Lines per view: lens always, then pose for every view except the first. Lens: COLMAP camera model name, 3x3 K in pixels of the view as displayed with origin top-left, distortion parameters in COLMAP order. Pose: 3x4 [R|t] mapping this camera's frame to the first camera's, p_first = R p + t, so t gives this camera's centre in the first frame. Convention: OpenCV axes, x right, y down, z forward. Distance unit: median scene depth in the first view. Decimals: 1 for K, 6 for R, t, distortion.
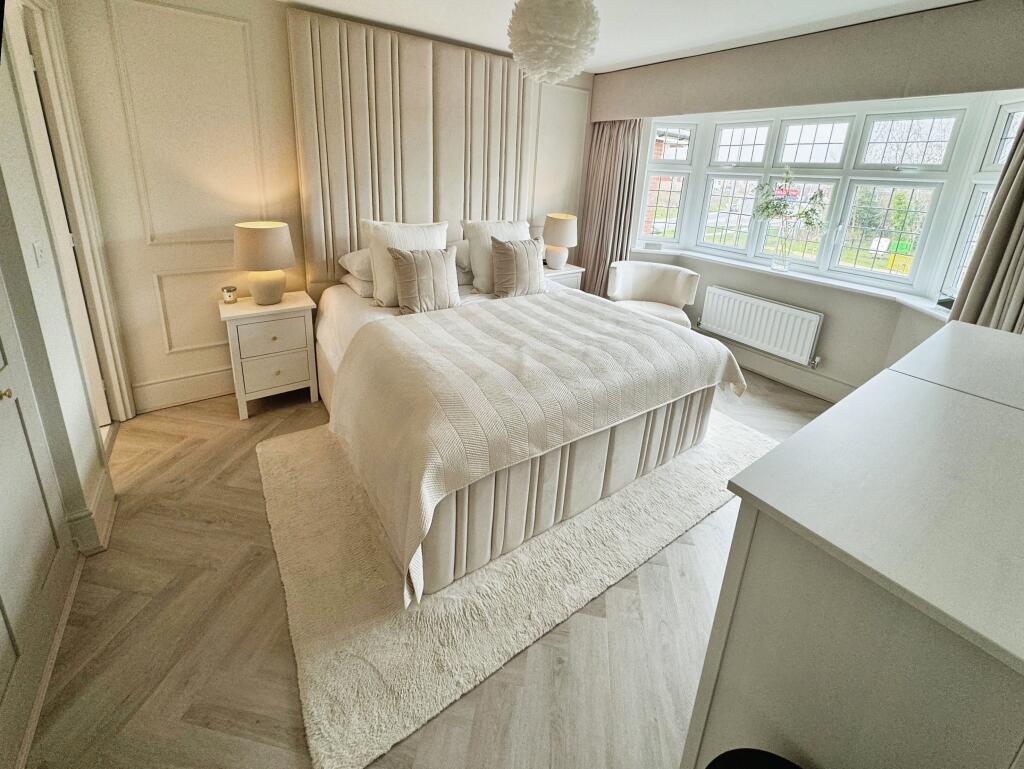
lens RADIAL K [[410.9, 0, 512.6], [0, 410.9, 382.3], [0, 0, 1]] dist [0.001014, -0.000349]
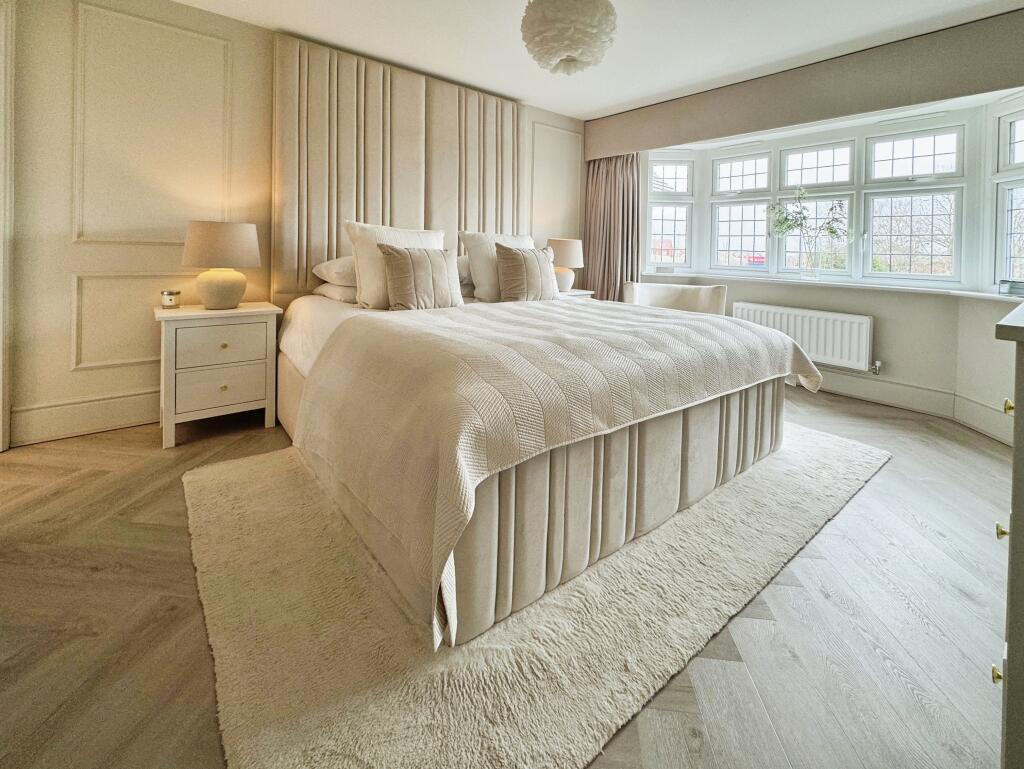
lens RADIAL K [[443.2, 0, 512.1], [0, 443.2, 389.3], [0, 0, 1]] dist [0.001157, -0.000656]
pose [[0.996150, -0.005966, 0.087457, -0.114071], [0.025220, 0.975004, -0.220750, 0.183352], [-0.083954, 0.222105, 0.971402, 0.160338]]
